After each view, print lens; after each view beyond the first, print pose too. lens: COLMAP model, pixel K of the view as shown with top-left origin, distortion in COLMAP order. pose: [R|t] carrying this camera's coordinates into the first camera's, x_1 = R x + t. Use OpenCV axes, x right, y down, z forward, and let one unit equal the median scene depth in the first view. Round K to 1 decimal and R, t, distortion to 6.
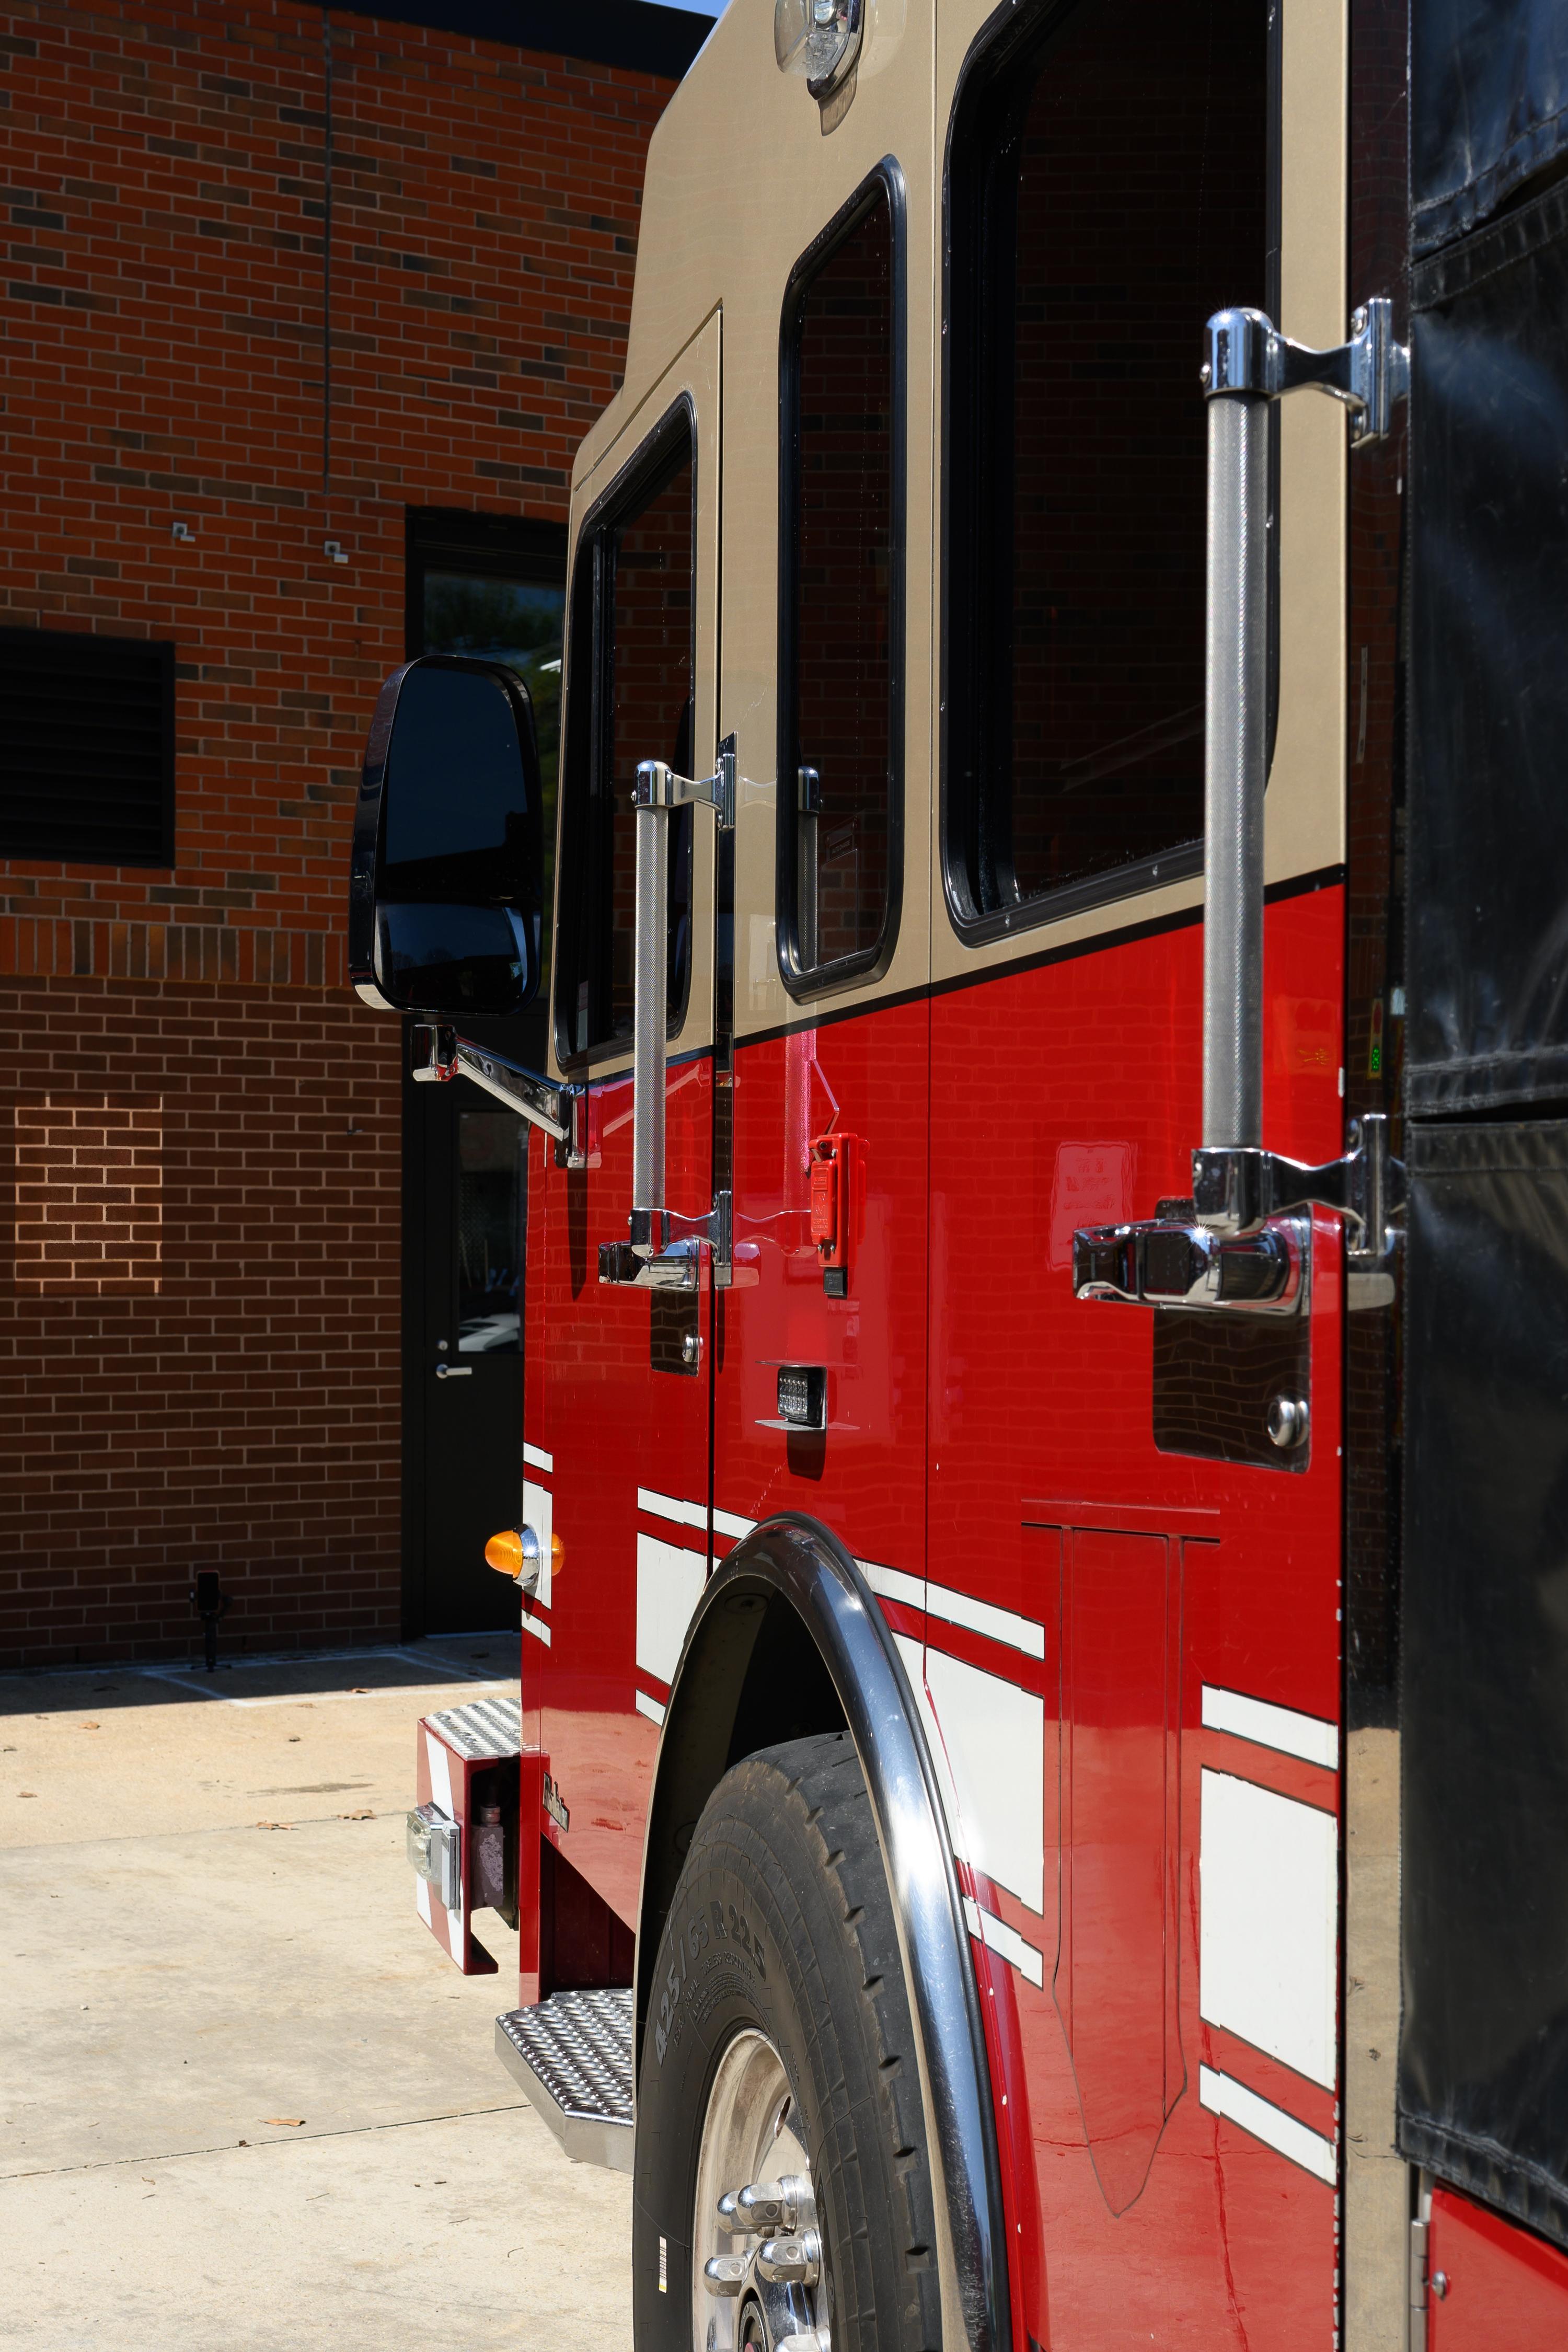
lens RADIAL K [[3396.5, 0, 784.0], [0, 3396.5, 1176.0], [0, 0, 1]] dist [-0.009059, 0.007168]
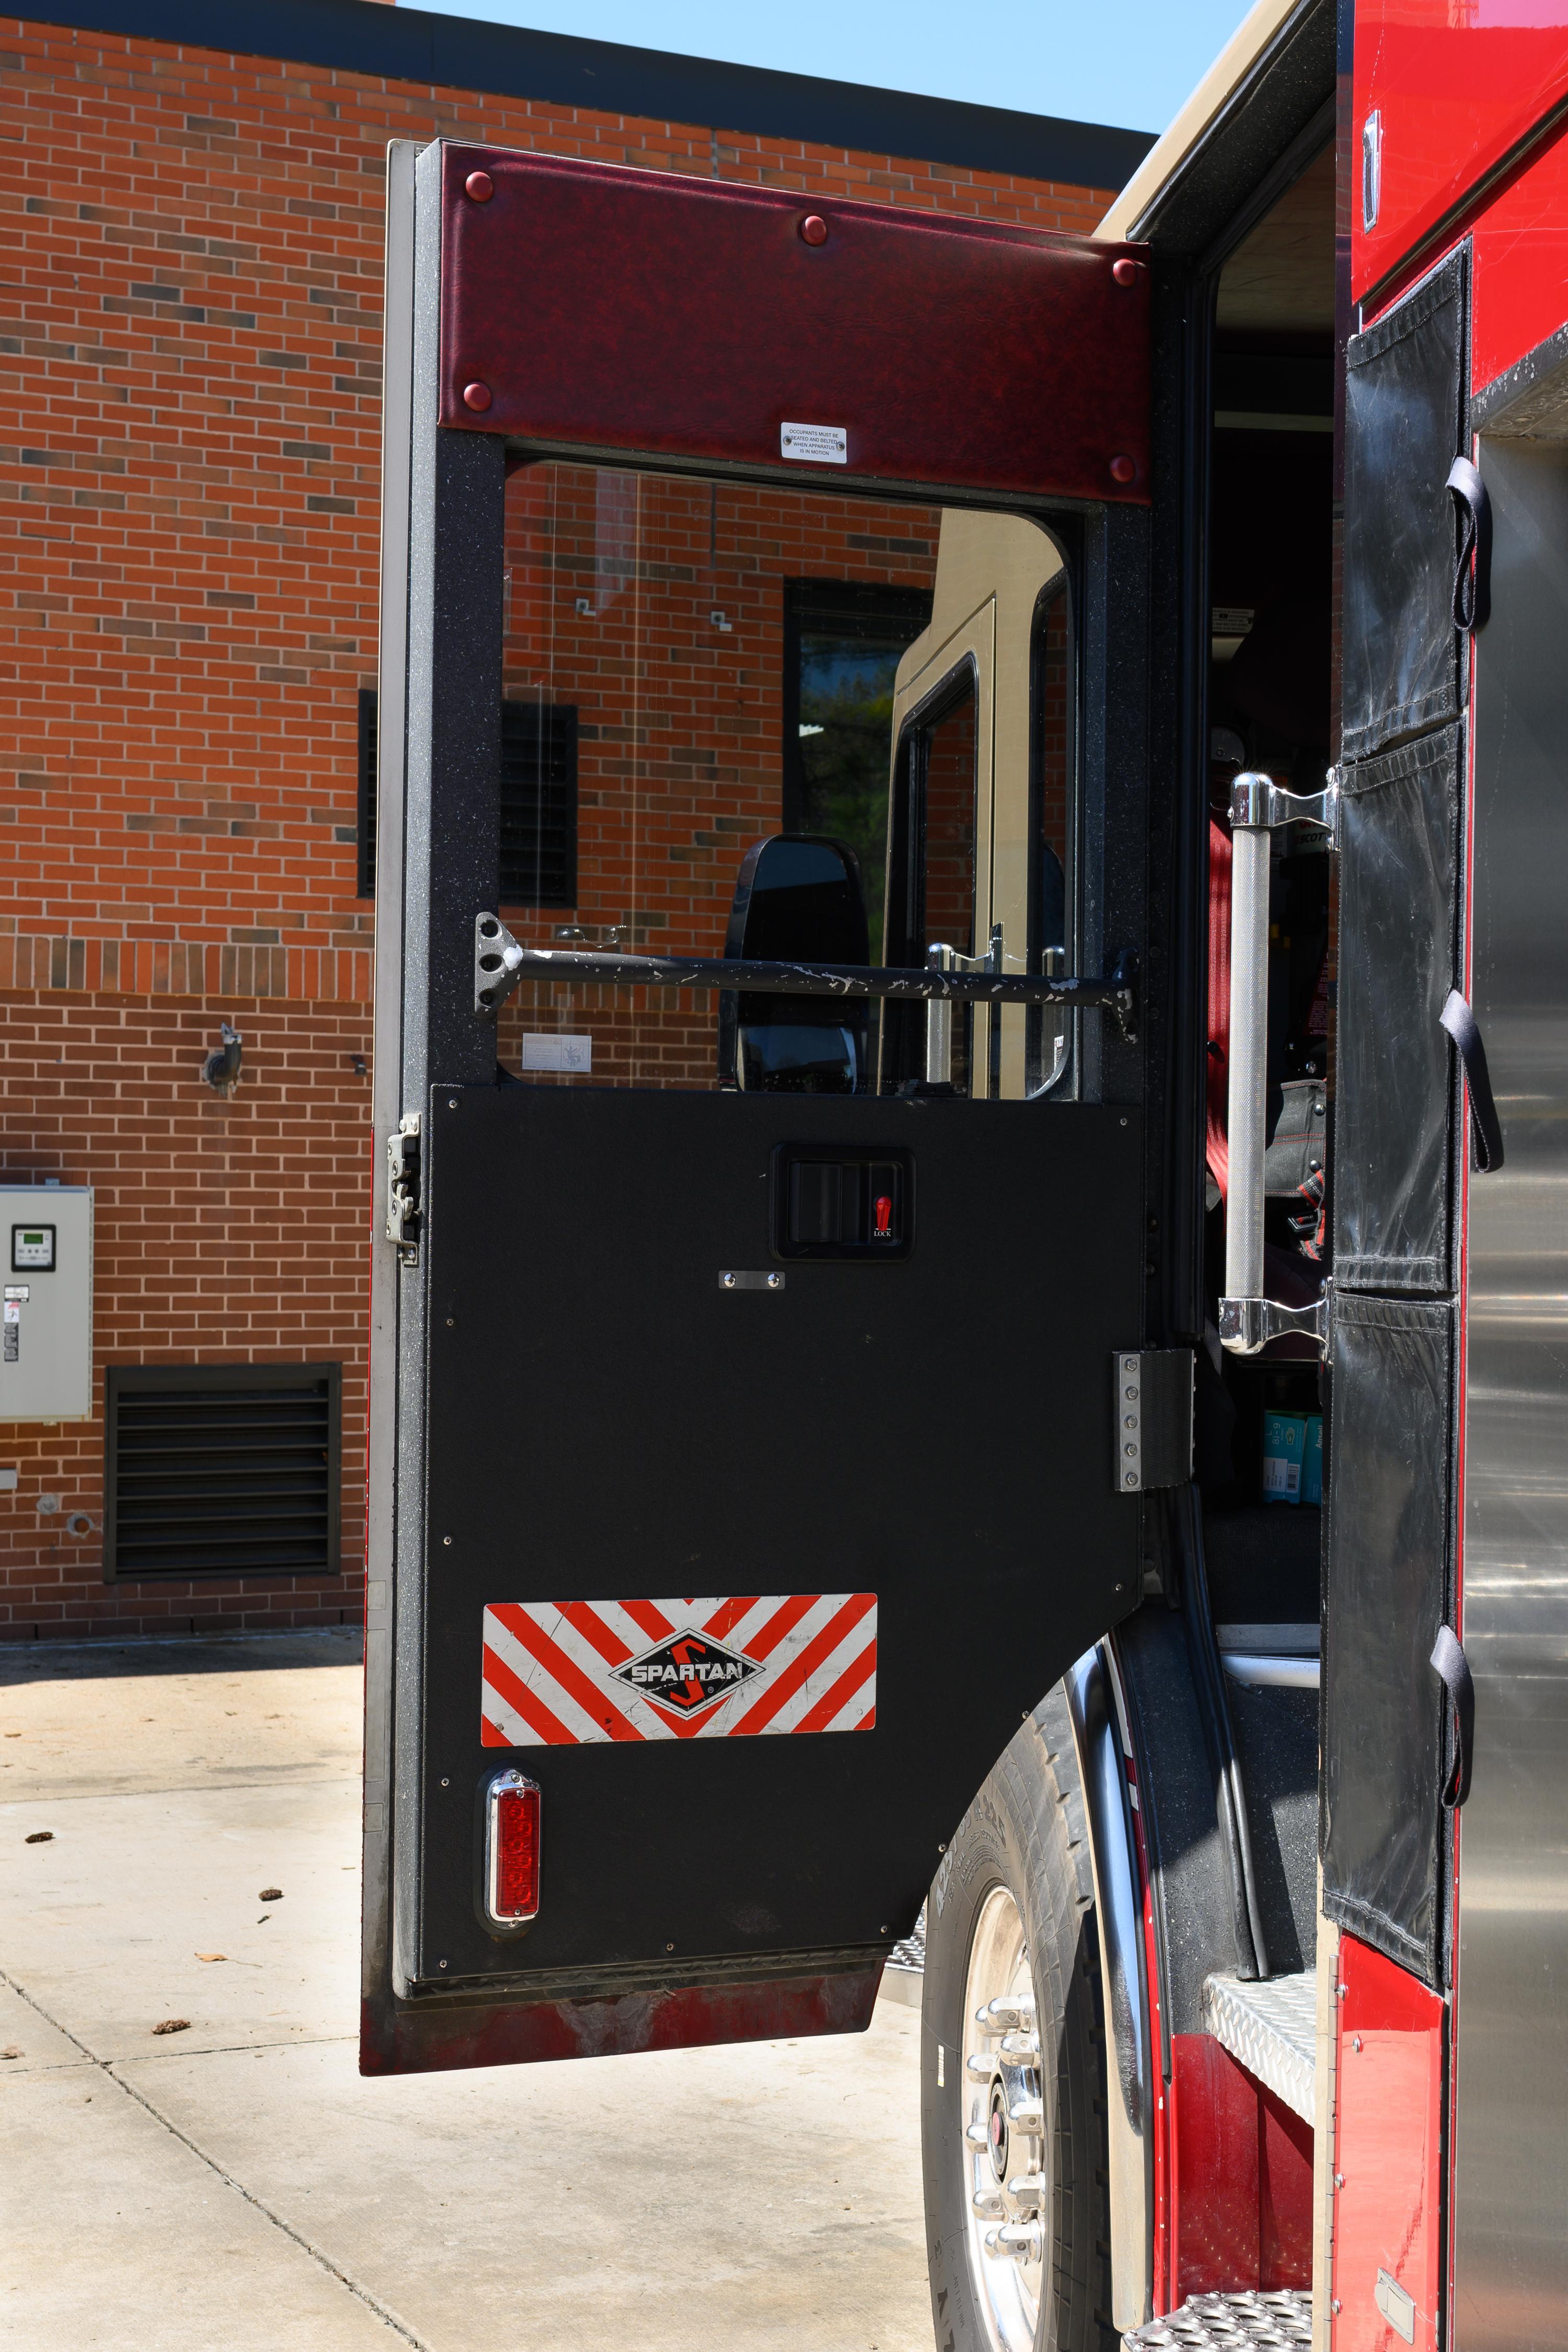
lens RADIAL K [[3227.9, 0, 708.4], [0, 3227.9, 1191.0], [0, 0, 1]] dist [-0.010922, 0.036676]
pose [[0.990813, 0.005031, -0.135144, 0.028658], [-0.004053, 0.999964, 0.007512, -0.022735], [0.135177, -0.006895, 0.990797, -0.179664]]
